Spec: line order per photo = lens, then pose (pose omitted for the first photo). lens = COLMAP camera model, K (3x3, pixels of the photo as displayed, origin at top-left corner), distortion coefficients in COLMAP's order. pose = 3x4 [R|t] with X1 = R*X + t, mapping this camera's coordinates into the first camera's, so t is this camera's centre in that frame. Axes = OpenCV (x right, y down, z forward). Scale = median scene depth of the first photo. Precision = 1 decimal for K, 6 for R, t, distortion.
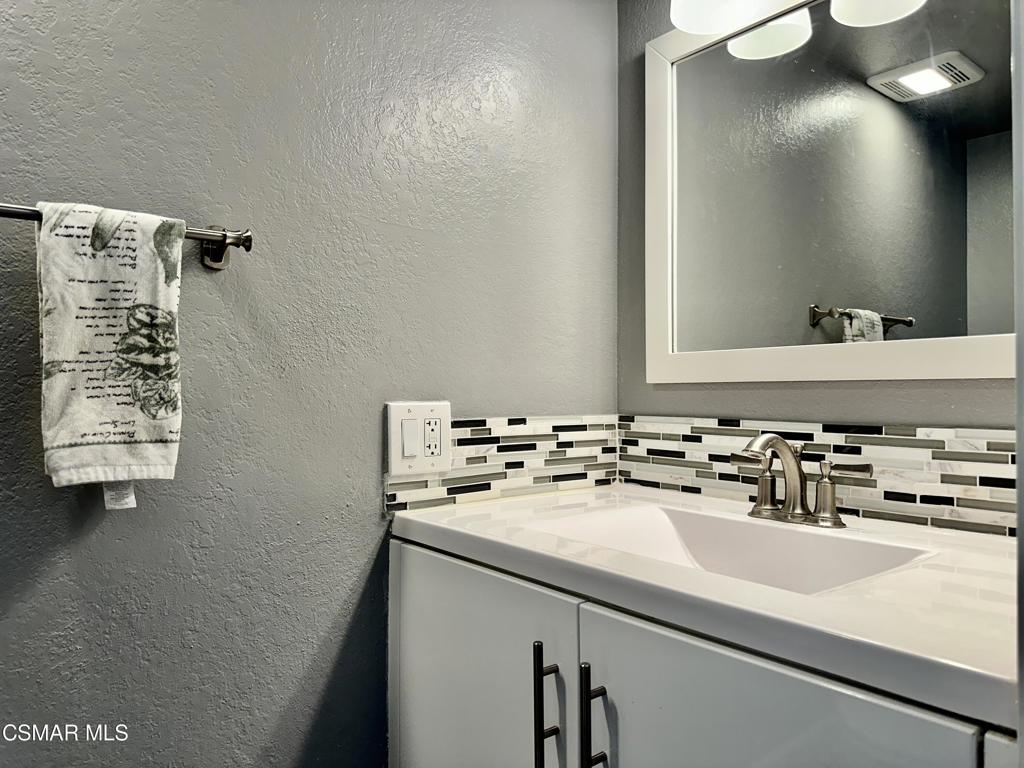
lens RADIAL K [[734.9, 0, 511.9], [0, 734.9, 381.8], [0, 0, 1]] dist [0.081853, -0.093694]
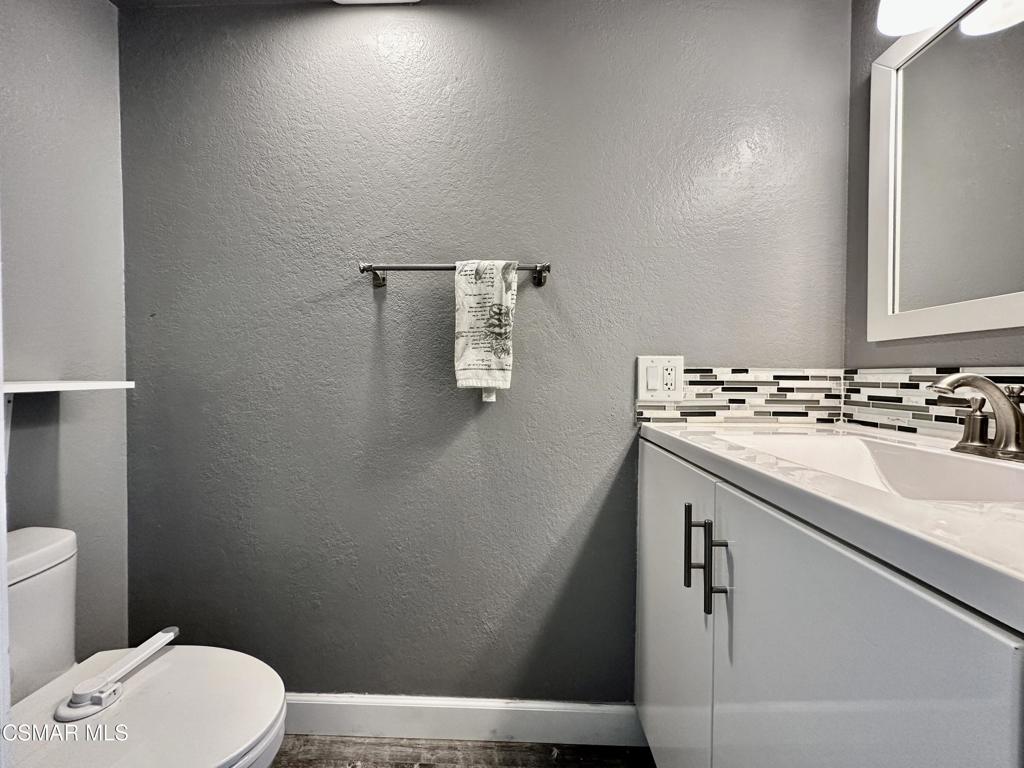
lens RADIAL K [[416.9, 0, 512.0], [0, 416.9, 384.0], [0, 0, 1]] dist [0.000304, -0.000226]
pose [[0.756810, 0.018272, -0.653379, 0.217296], [-0.002890, 0.999693, 0.024609, 0.064930], [0.653628, -0.016736, 0.756631, 0.102186]]
